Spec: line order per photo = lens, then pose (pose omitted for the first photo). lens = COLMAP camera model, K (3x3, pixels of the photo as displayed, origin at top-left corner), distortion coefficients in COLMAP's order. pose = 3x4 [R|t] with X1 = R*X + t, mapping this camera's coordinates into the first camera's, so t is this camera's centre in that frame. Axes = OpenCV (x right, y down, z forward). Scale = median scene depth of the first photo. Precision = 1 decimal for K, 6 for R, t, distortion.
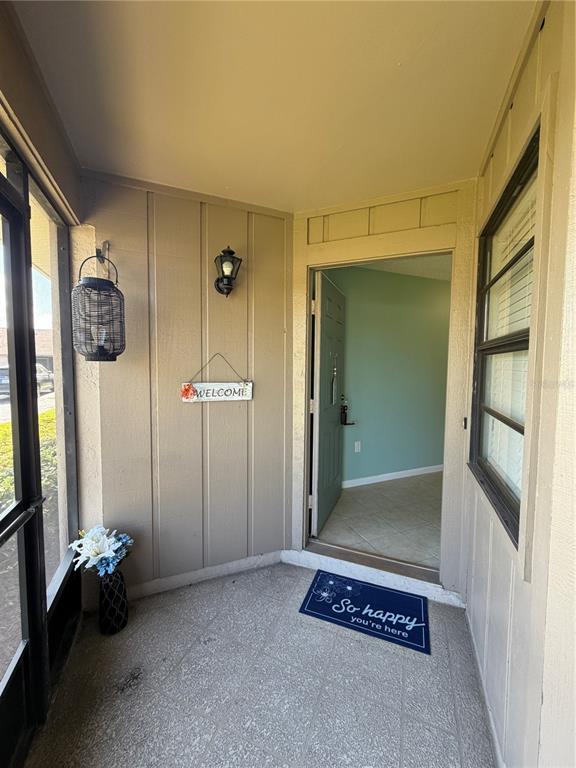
lens RADIAL K [[305.4, 0, 288.2], [0, 305.4, 381.0], [0, 0, 1]] dist [-0.000054, 0.000380]
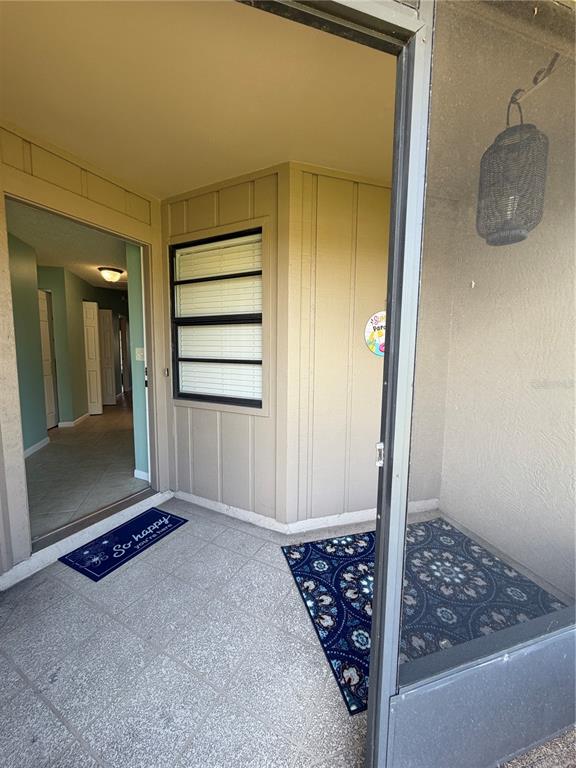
lens RADIAL K [[305.4, 0, 288.2], [0, 305.4, 381.0], [0, 0, 1]] dist [-0.000054, 0.000380]
pose [[0.089773, -0.108921, 0.989988, -0.821883], [0.045654, 0.993407, 0.105157, 0.053383], [-0.994915, 0.035756, 0.094154, 0.292905]]
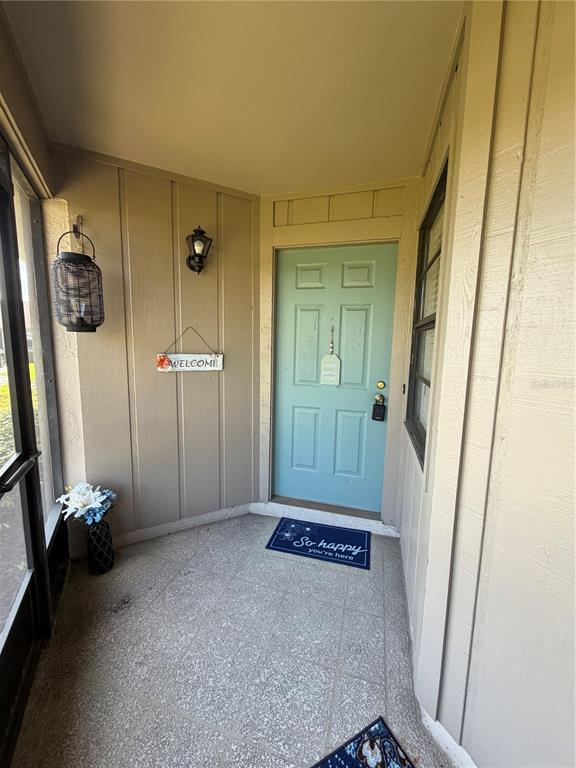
lens RADIAL K [[305.4, 0, 288.2], [0, 305.4, 381.0], [0, 0, 1]] dist [-0.000054, 0.000380]
pose [[0.994364, -0.002358, 0.105990, -0.000580], [-0.005327, 0.997379, 0.072164, 0.023585], [-0.105882, -0.072322, 0.991745, -0.142379]]
